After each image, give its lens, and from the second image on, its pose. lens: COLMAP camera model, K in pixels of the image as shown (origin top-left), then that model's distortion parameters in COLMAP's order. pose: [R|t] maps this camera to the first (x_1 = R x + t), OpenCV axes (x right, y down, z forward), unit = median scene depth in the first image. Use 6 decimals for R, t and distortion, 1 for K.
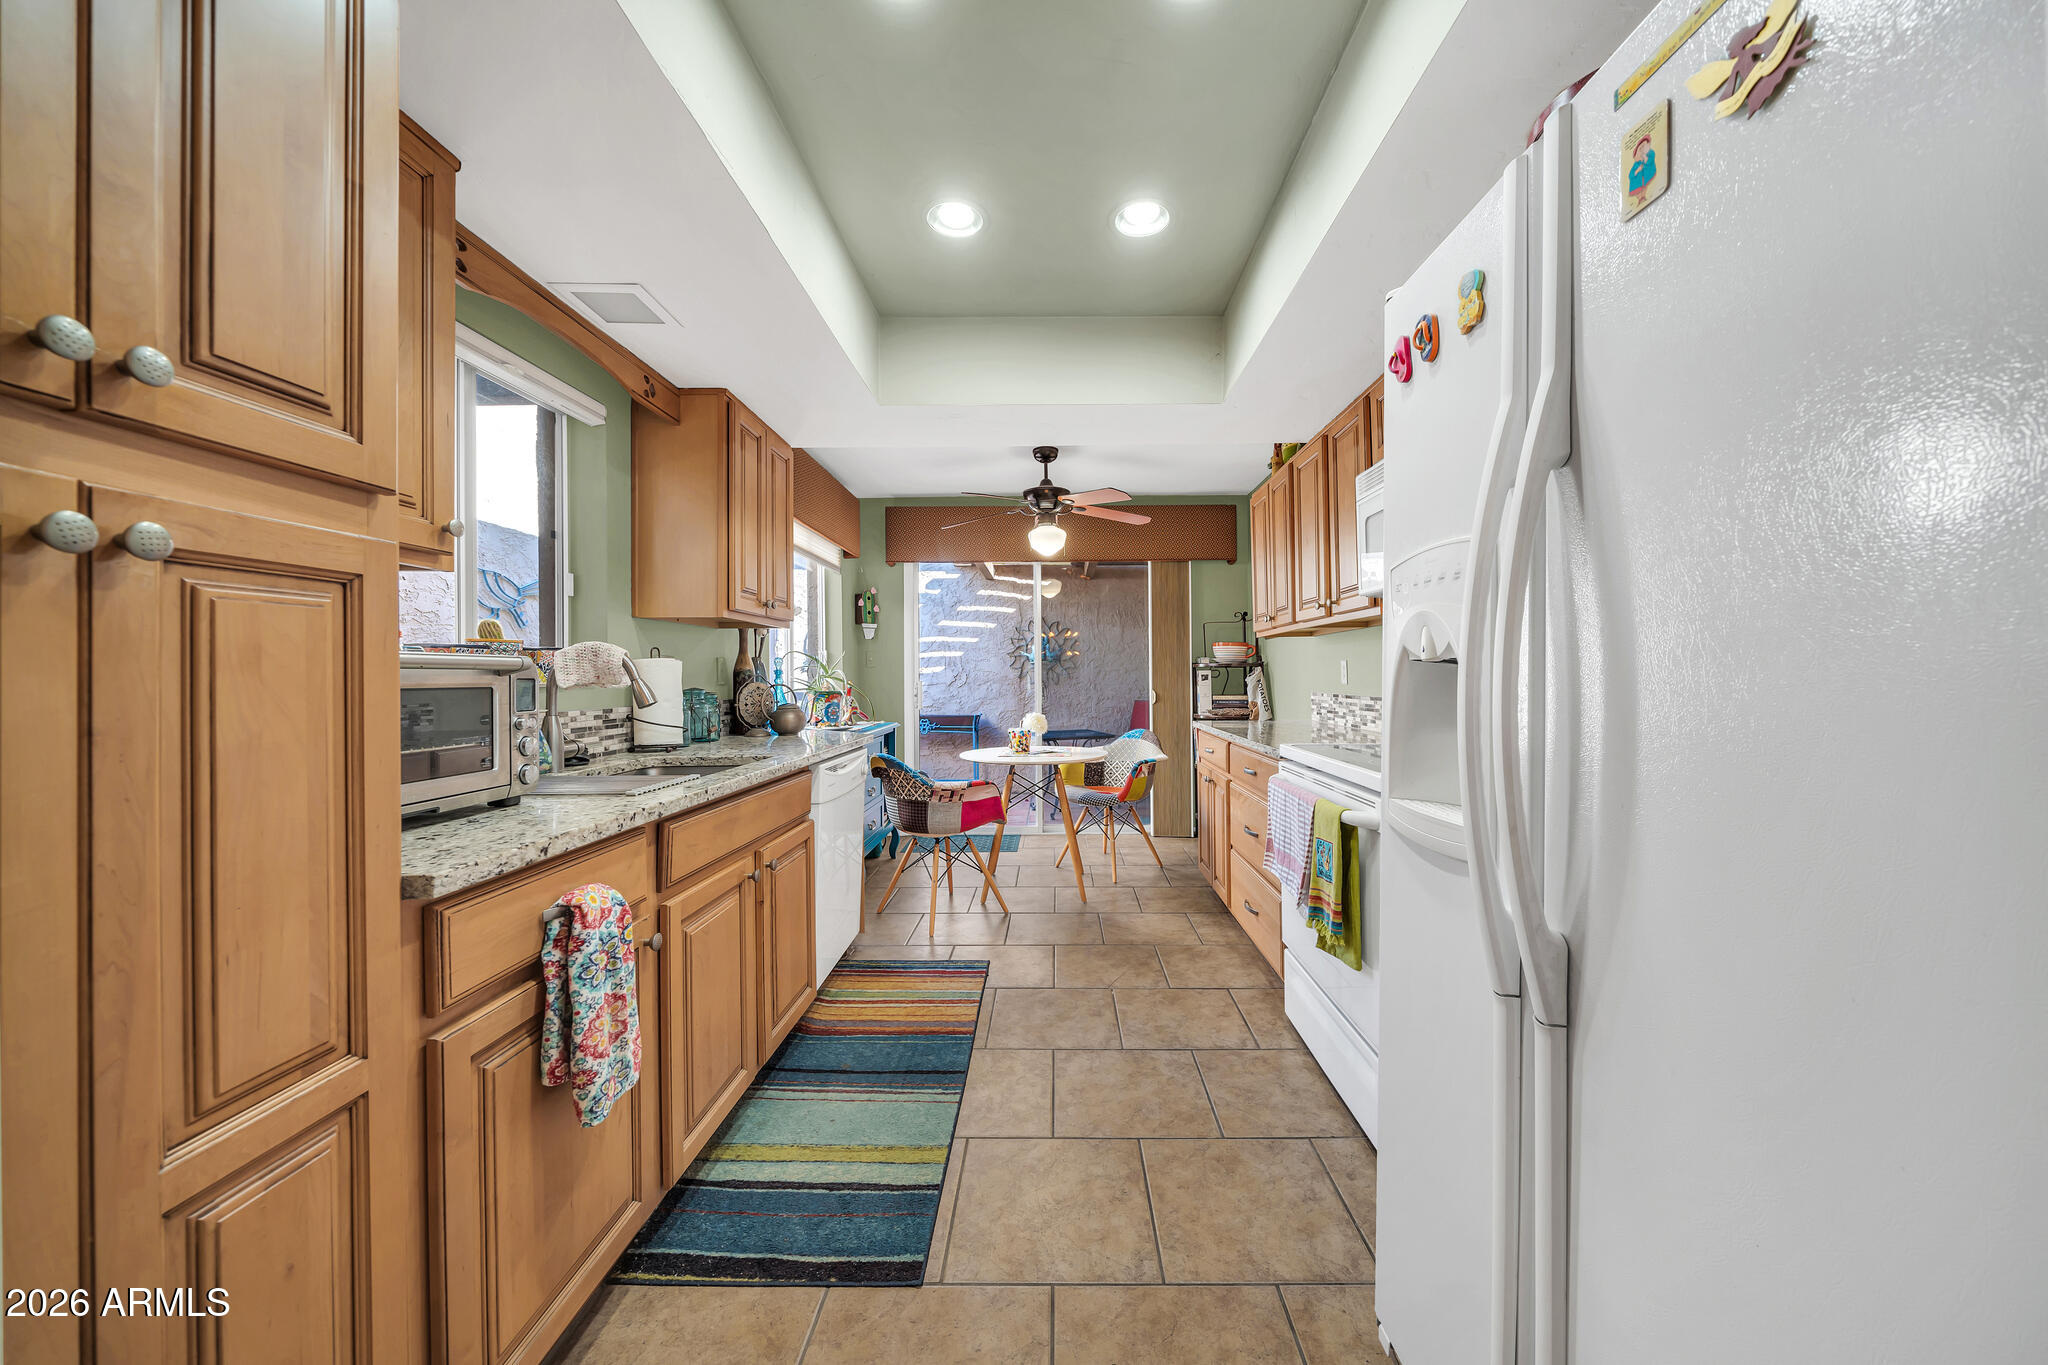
lens RADIAL K [[704.2, 0, 1007.1], [0, 704.2, 674.2], [0, 0, 1]] dist [-0.008855, 0.000071]
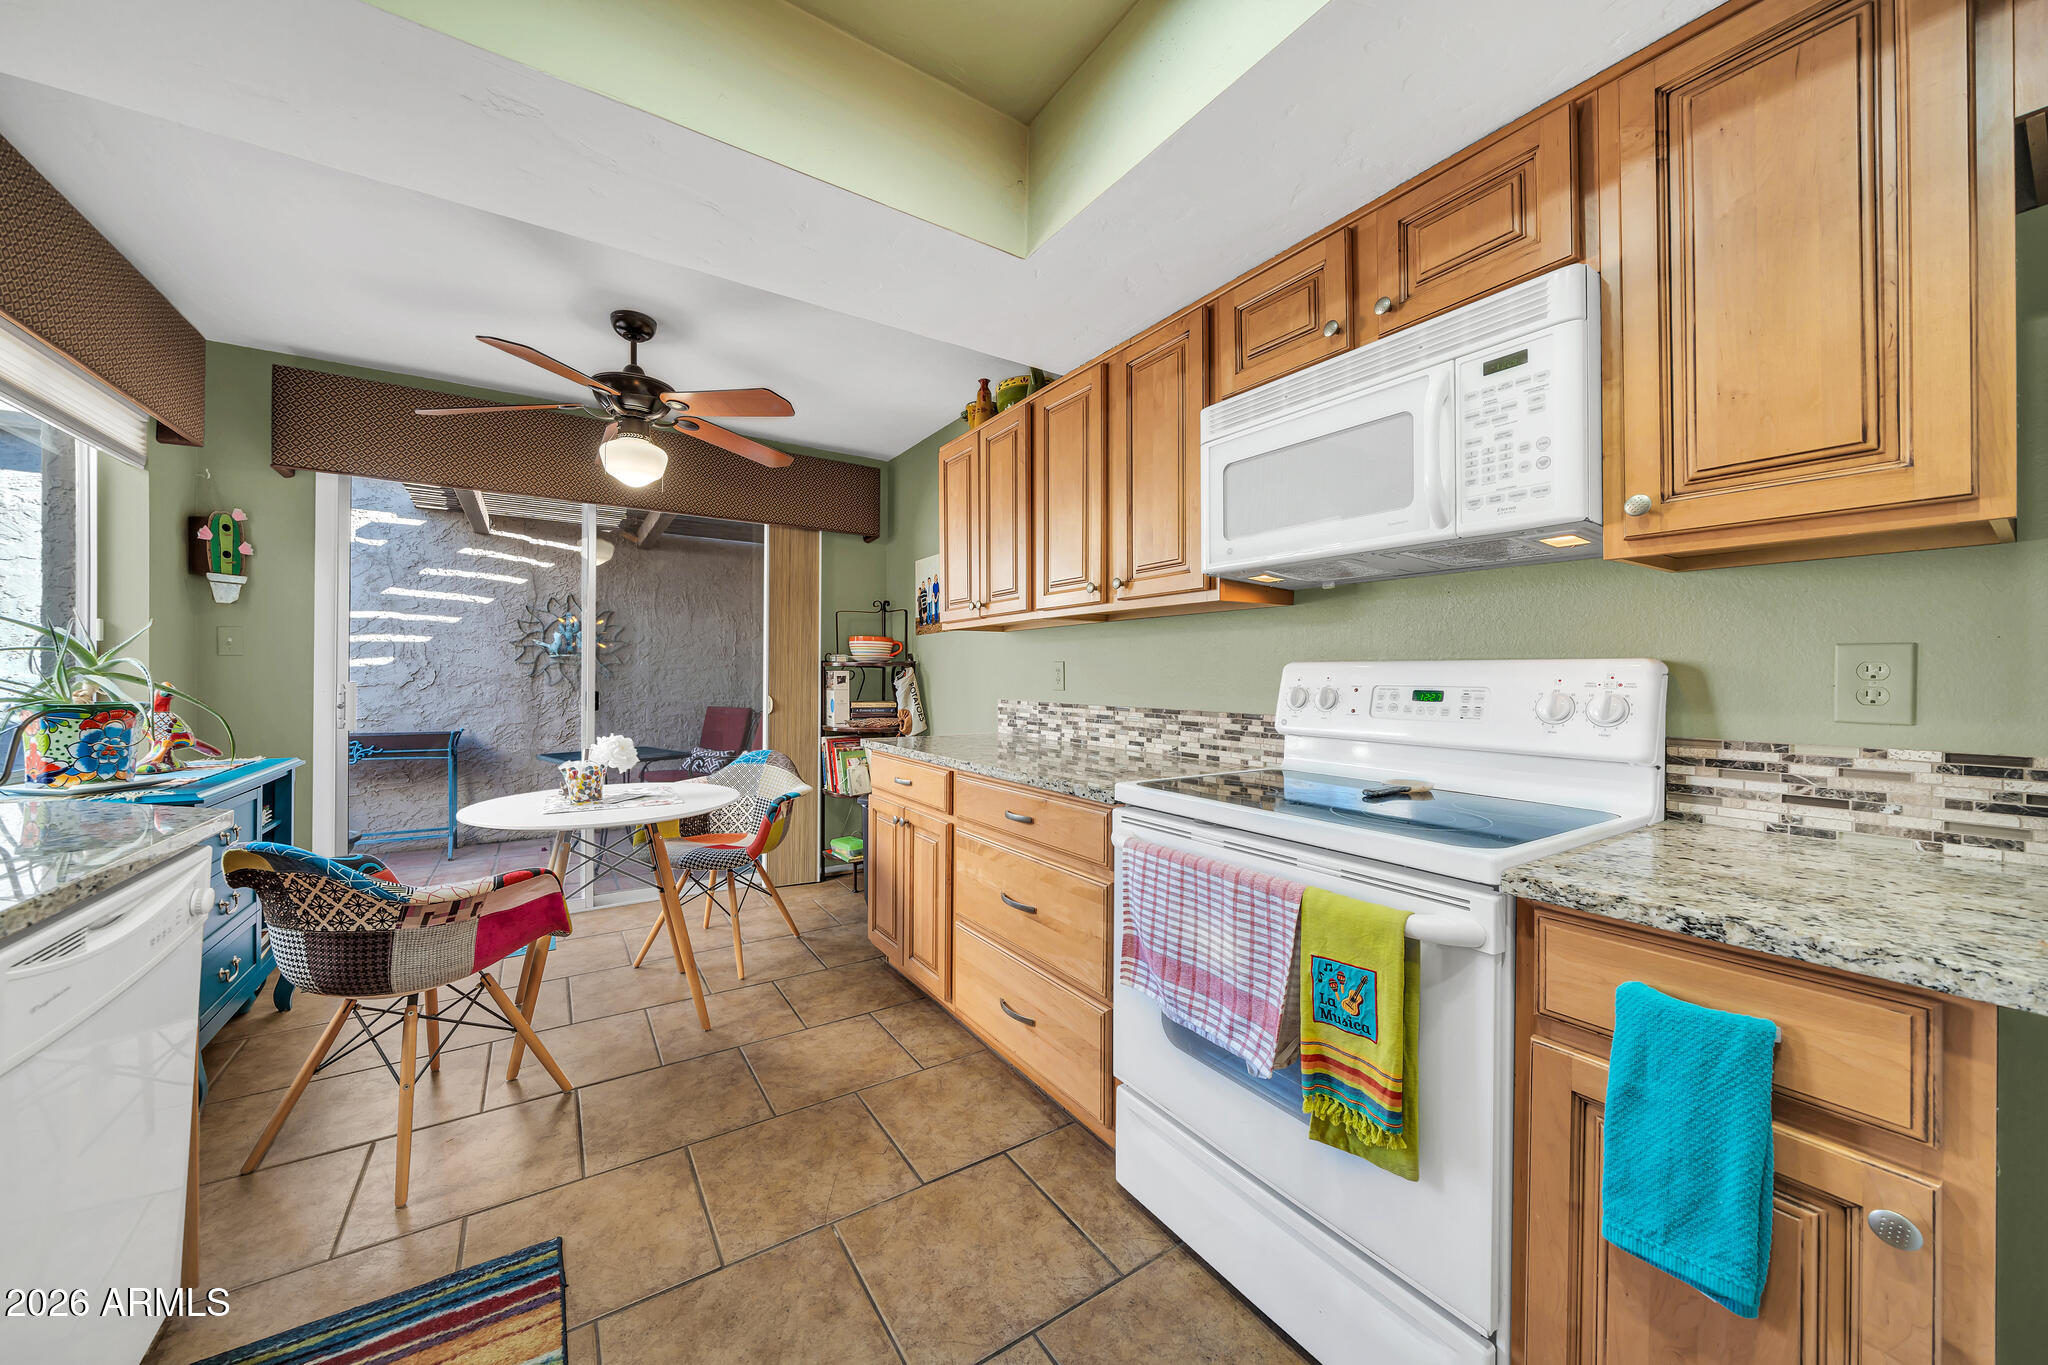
lens RADIAL K [[704.2, 0, 1007.1], [0, 704.2, 674.2], [0, 0, 1]] dist [-0.008855, 0.000071]
pose [[0.796946, 0.012147, 0.603928, -0.066230], [-0.011750, 0.999920, -0.004606, 0.000100], [-0.603936, -0.003425, 0.797026, 0.350873]]
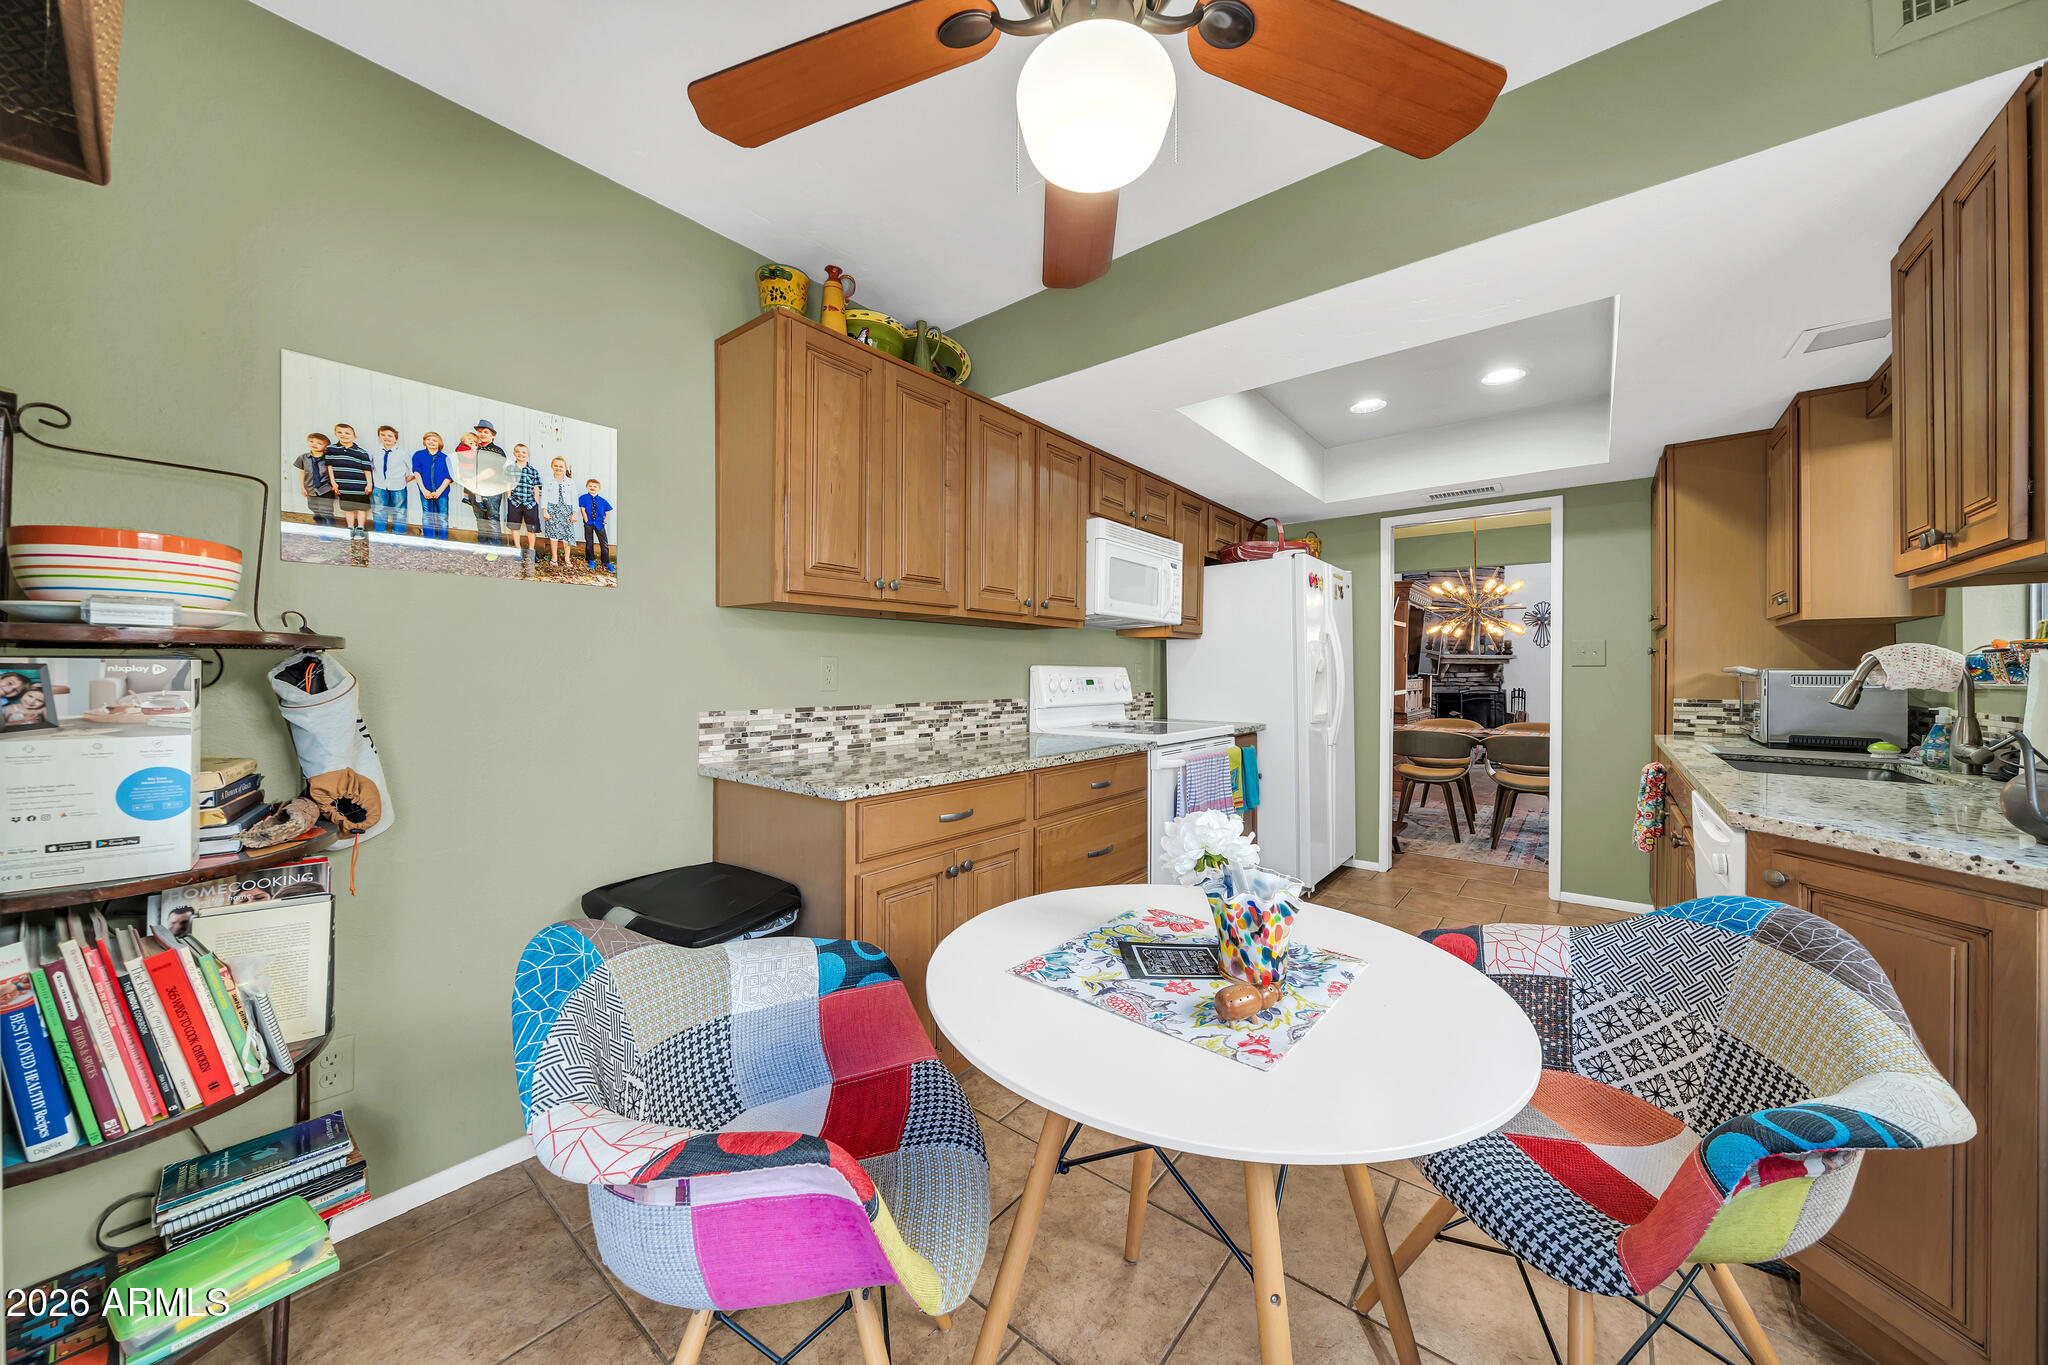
lens RADIAL K [[713.5, 0, 1005.8], [0, 713.5, 672.3], [0, 0, 1]] dist [-0.008107, 0.000407]
pose [[-0.811126, 0.008800, 0.584805, -0.065503], [0.004398, 0.999950, -0.008947, 0.003201], [-0.584855, -0.004685, -0.811124, 1.374614]]
